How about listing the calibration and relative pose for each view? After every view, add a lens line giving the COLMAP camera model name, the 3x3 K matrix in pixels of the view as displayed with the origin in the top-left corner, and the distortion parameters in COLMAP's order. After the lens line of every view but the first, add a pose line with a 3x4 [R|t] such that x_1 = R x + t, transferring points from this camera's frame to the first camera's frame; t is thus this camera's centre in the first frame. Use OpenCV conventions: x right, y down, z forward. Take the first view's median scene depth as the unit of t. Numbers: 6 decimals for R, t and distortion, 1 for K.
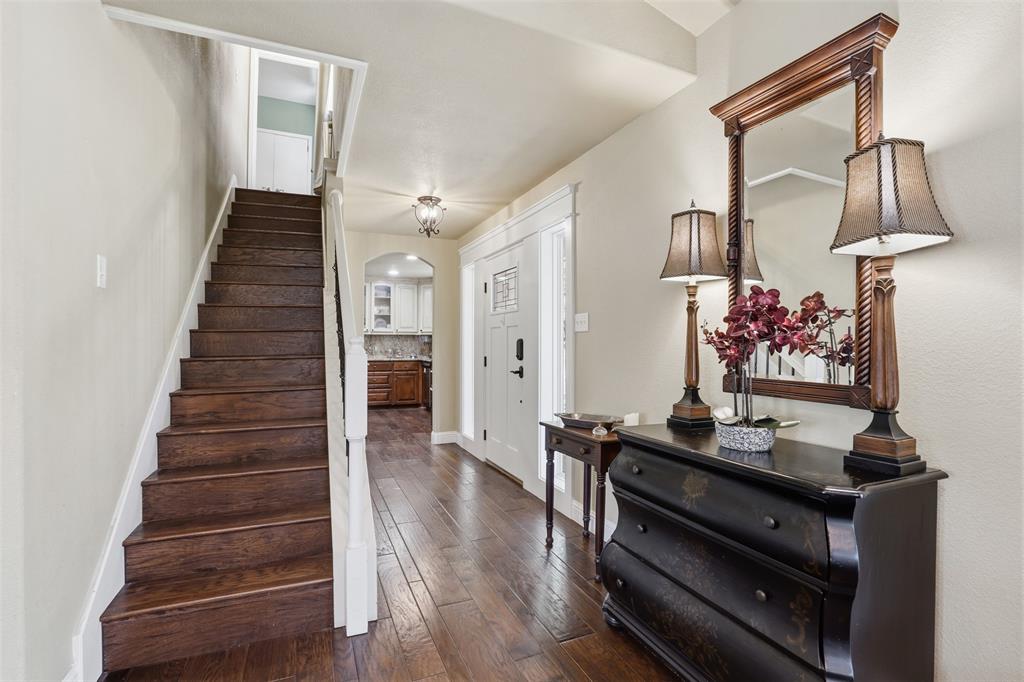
lens RADIAL K [[475.1, 0, 512.1], [0, 475.1, 340.3], [0, 0, 1]] dist [-0.021322, 0.000759]
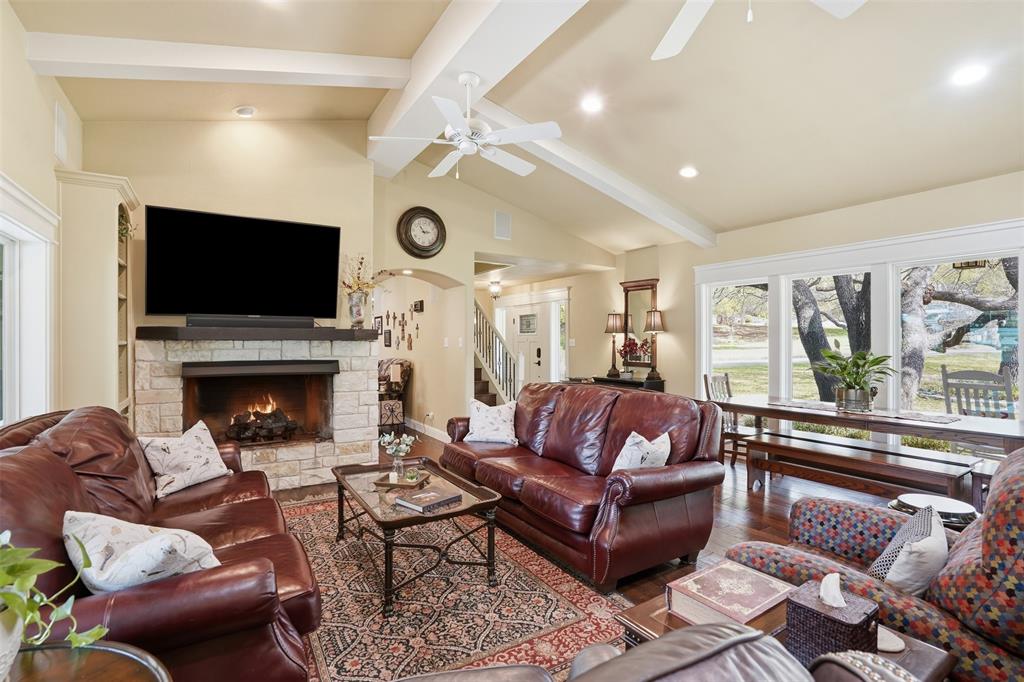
lens RADIAL K [[475.1, 0, 512.2], [0, 475.1, 341.1], [0, 0, 1]] dist [-0.021322, 0.000759]
pose [[0.988918, -0.004162, 0.148407, -0.916123], [0.003153, 0.999970, 0.007031, -0.107815], [-0.148431, -0.006485, 0.988901, -2.442875]]
